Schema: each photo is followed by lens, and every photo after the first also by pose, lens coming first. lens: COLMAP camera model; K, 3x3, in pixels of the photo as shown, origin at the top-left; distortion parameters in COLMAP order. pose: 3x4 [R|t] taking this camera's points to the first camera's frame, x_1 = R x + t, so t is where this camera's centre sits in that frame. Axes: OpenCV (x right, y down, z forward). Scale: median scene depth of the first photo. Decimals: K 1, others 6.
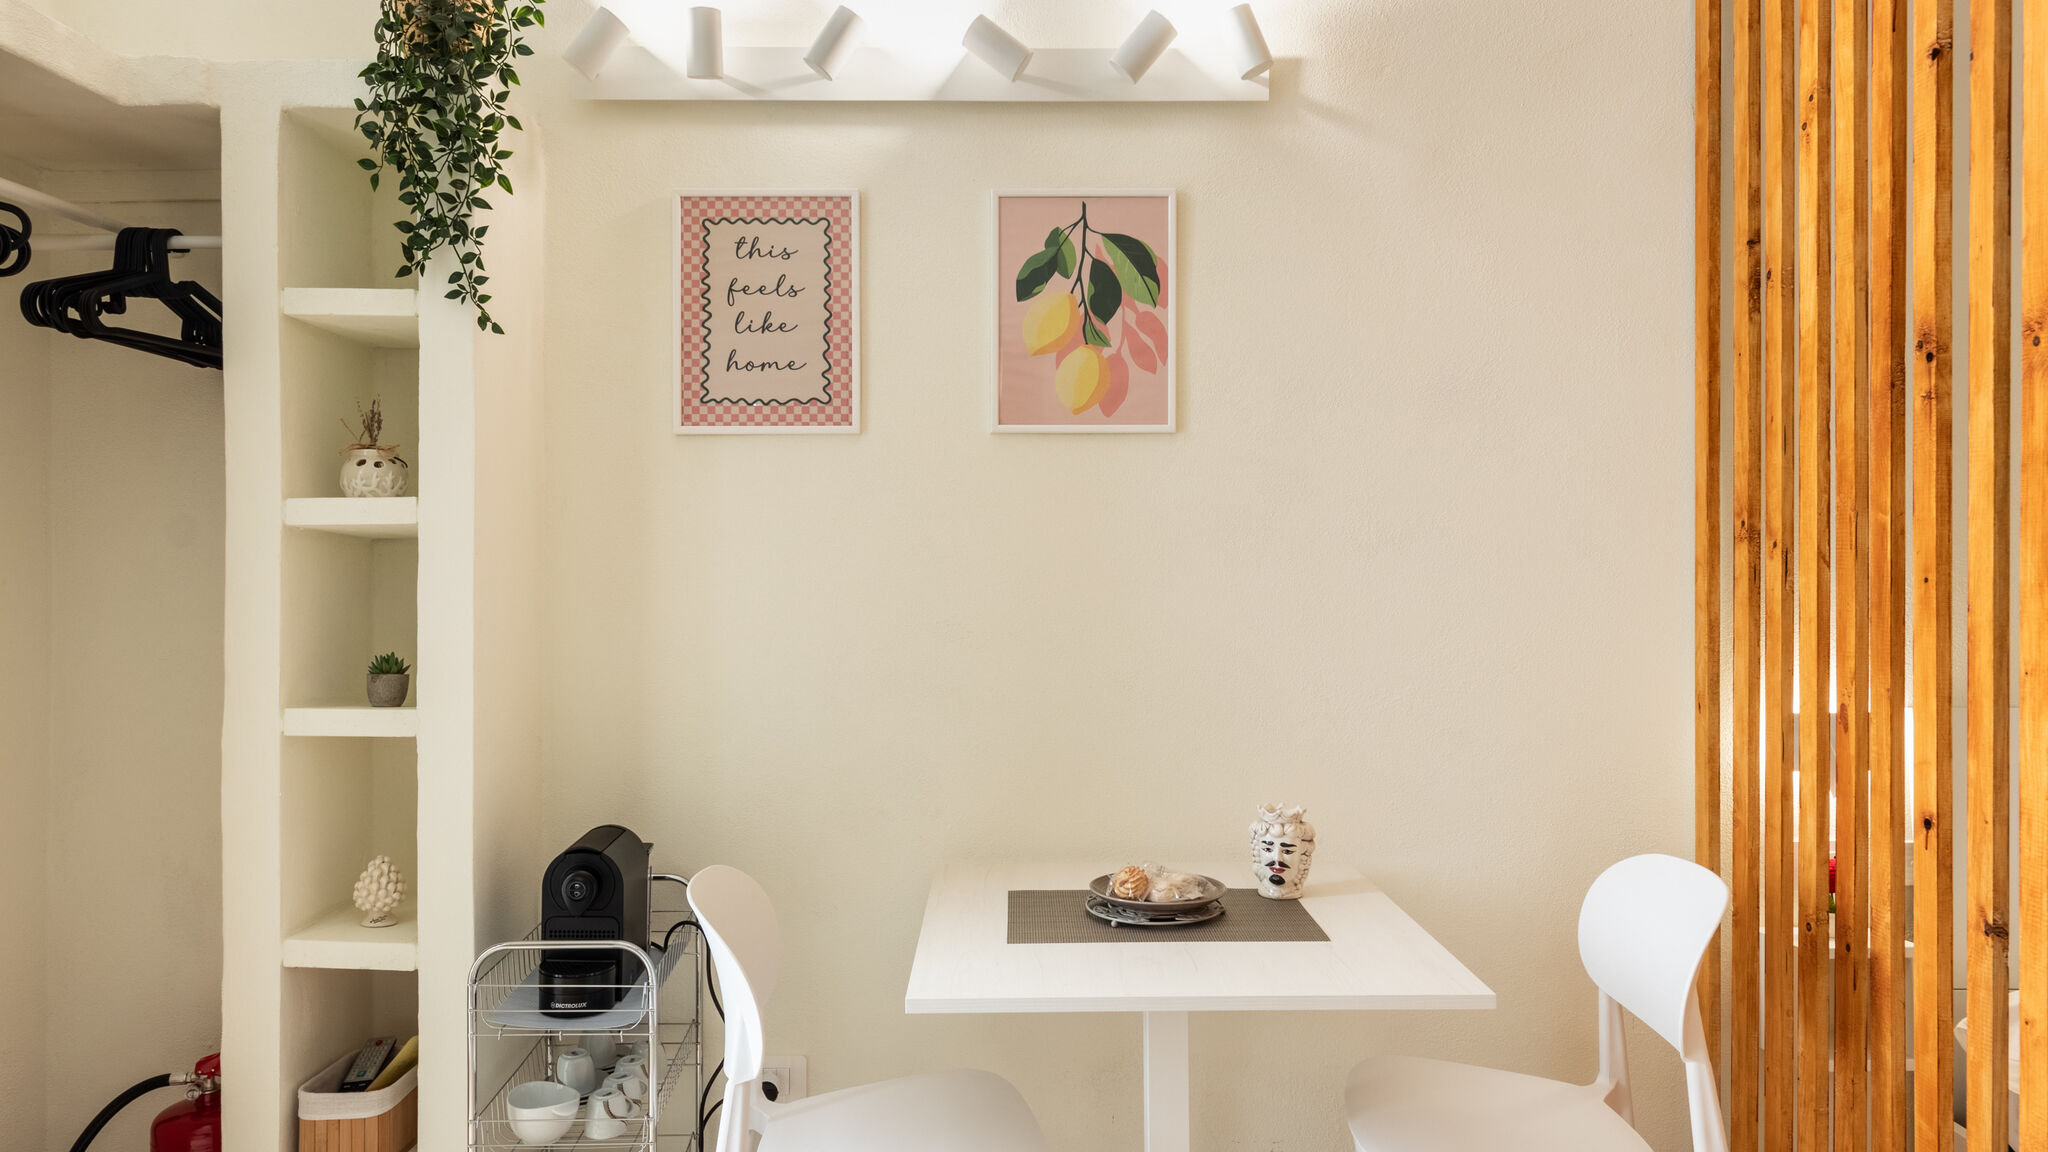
lens RADIAL K [[1351.1, 0, 1031.5], [0, 1351.1, 570.4], [0, 0, 1]] dist [-0.009168, 0.005952]
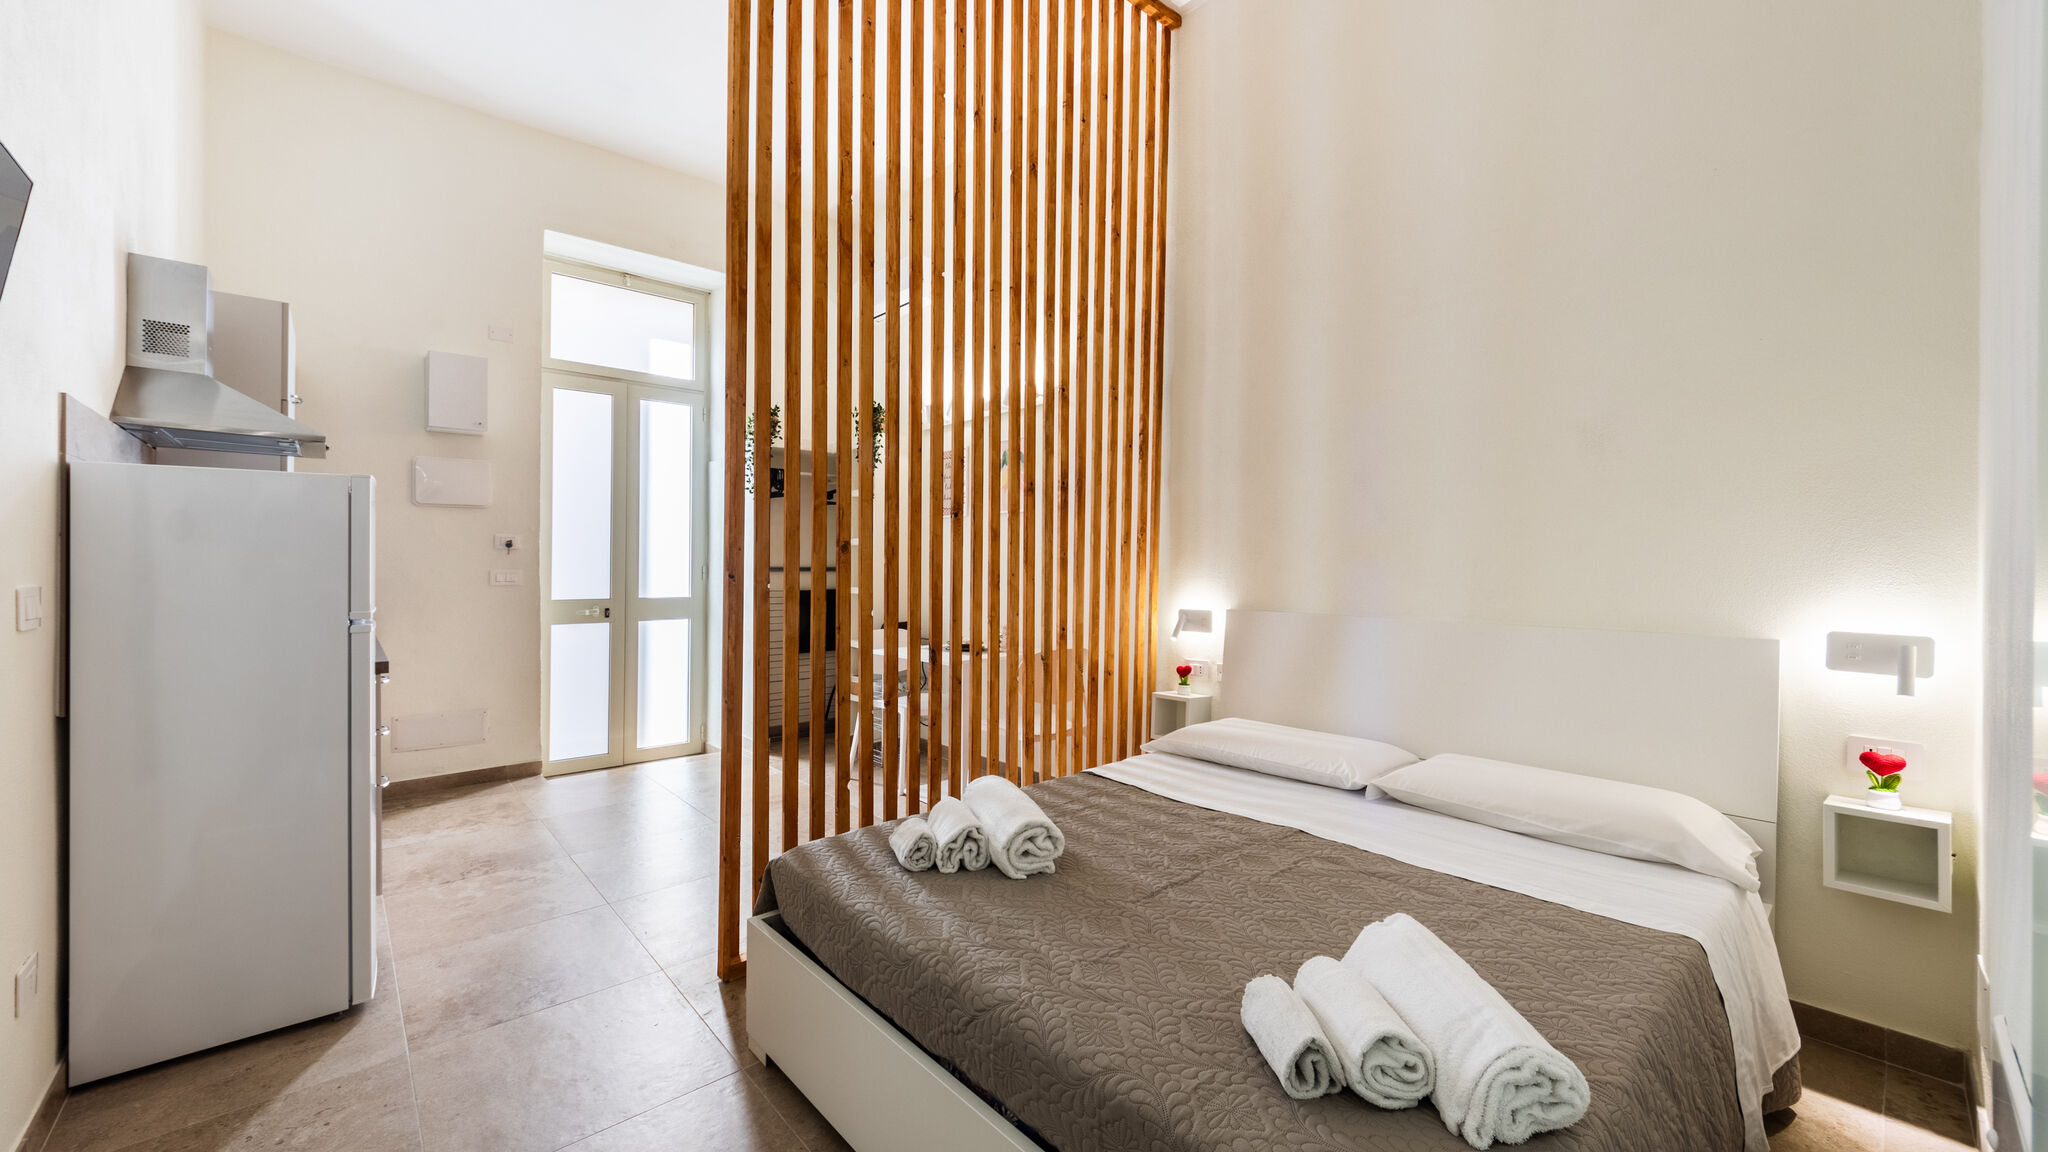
lens RADIAL K [[781.3, 0, 1018.7], [0, 781.3, 570.1], [0, 0, 1]] dist [-0.000253, -0.000248]
pose [[0.657882, 0.007577, -0.753083, 1.451969], [-0.017784, 0.999827, -0.005476, 0.043067], [0.752911, 0.016995, 0.657903, -0.217180]]
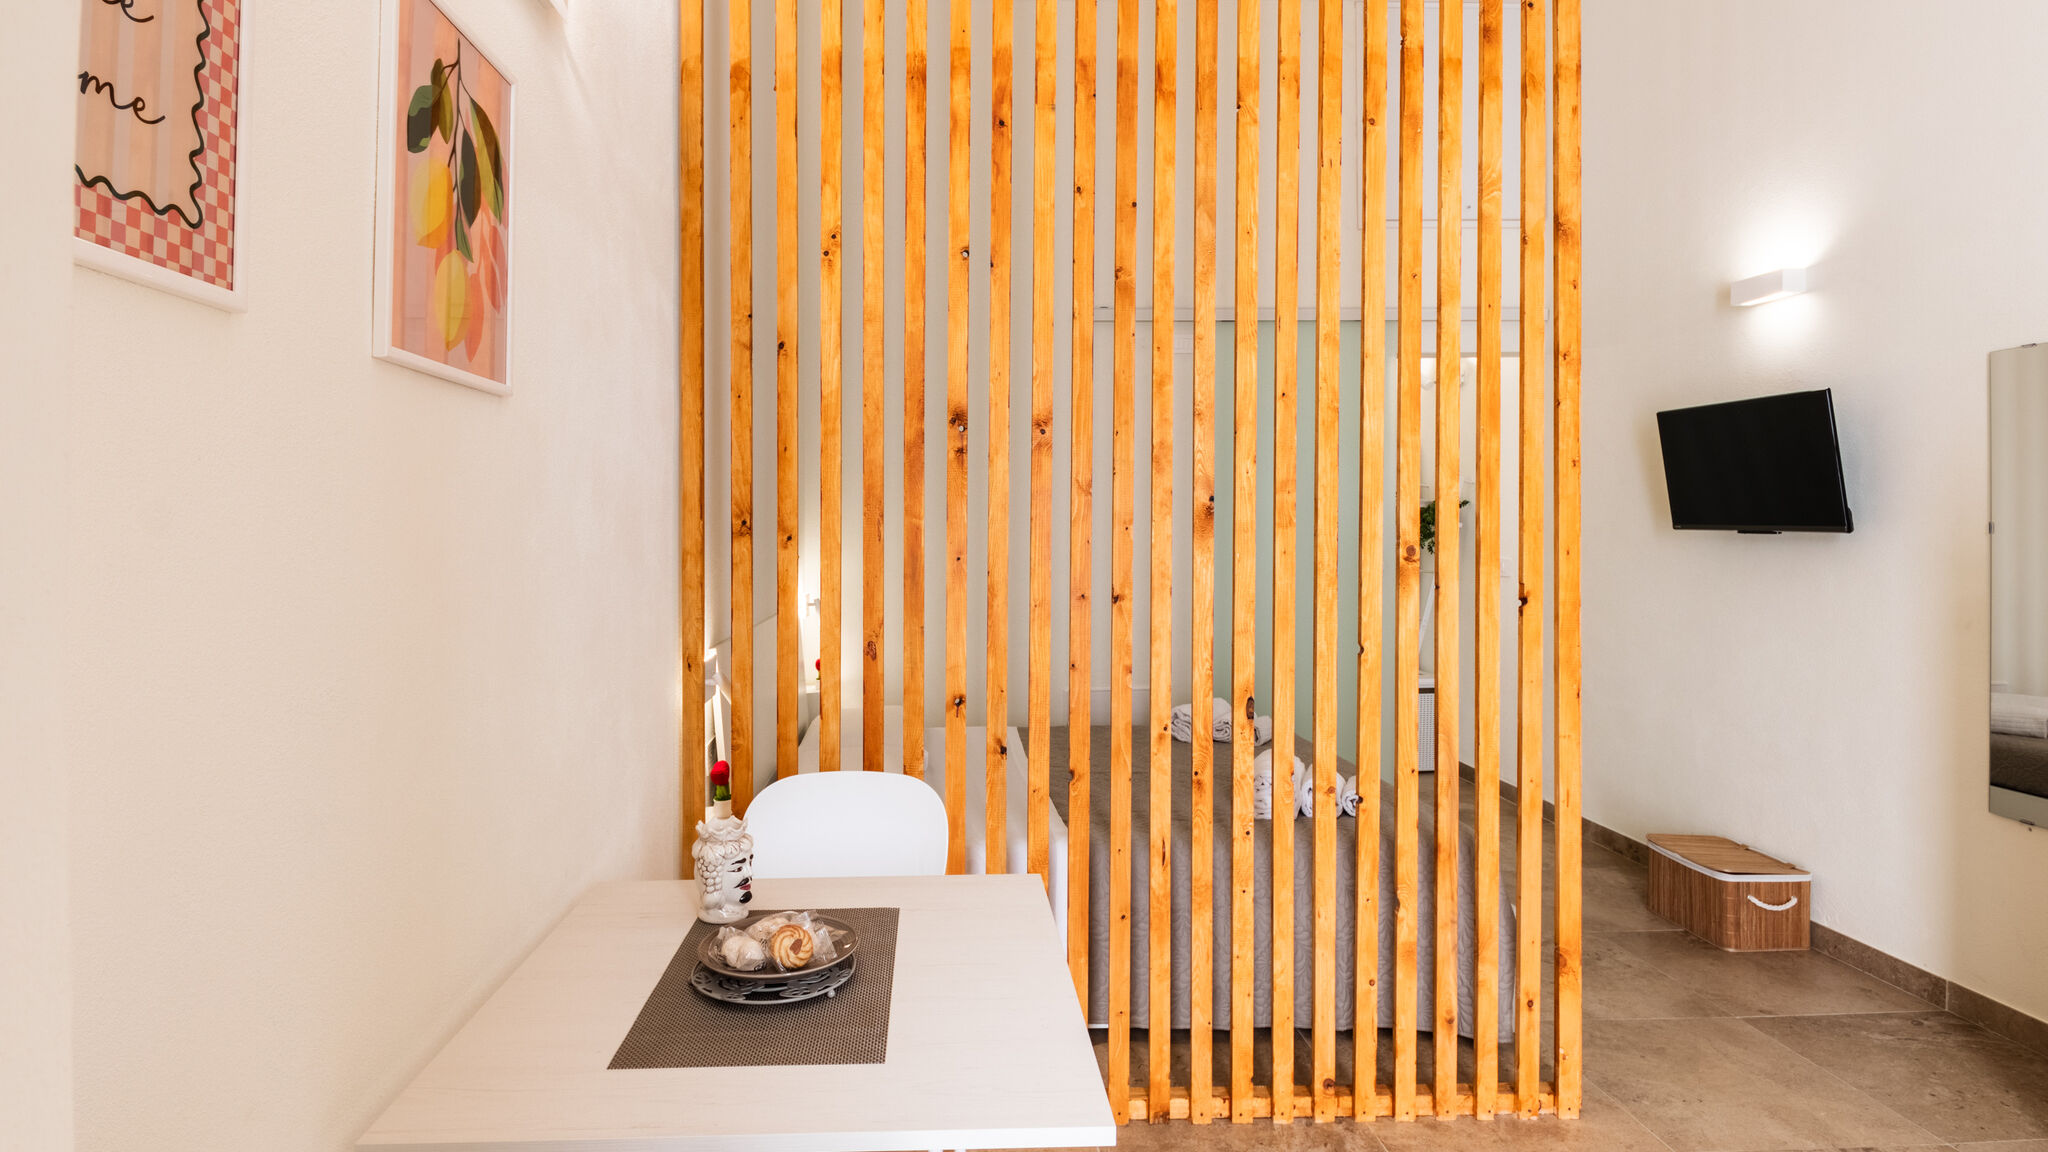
lens RADIAL K [[1038.2, 0, 1017.8], [0, 1038.2, 522.8], [0, 0, 1]] dist [-0.002135, -0.002786]
pose [[-0.053240, 0.011734, 0.998513, -0.497622], [0.023217, 0.999675, -0.010510, -0.017179], [-0.998312, 0.022623, -0.053495, 0.754145]]
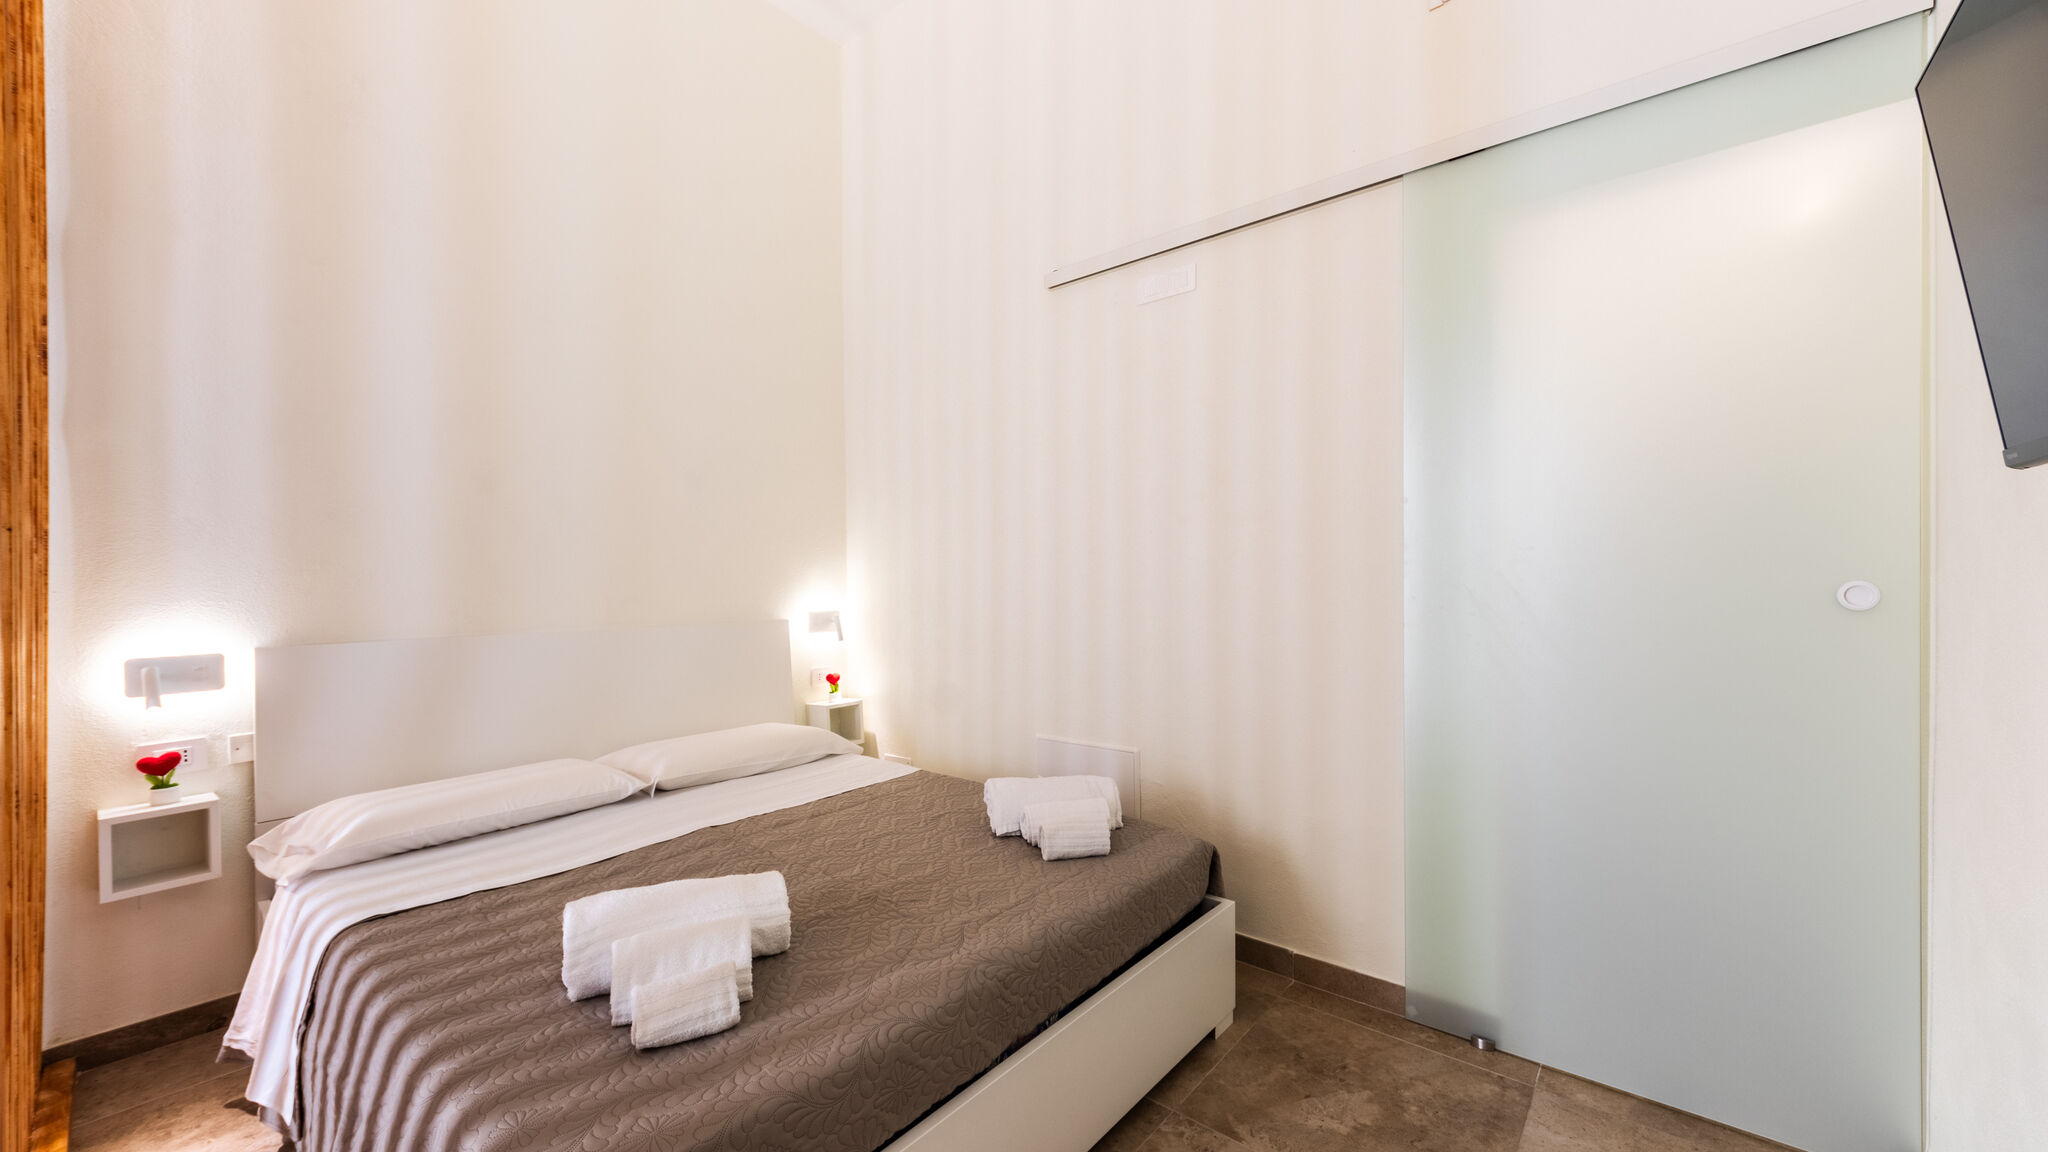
lens RADIAL K [[771.7, 0, 1012.3], [0, 771.7, 587.6], [0, 0, 1]] dist [-0.000746, -0.000389]
pose [[0.650584, -0.019653, 0.759180, 0.546297], [0.025539, 0.999666, 0.003993, 0.046872], [-0.759005, 0.016791, 0.650868, -0.268444]]
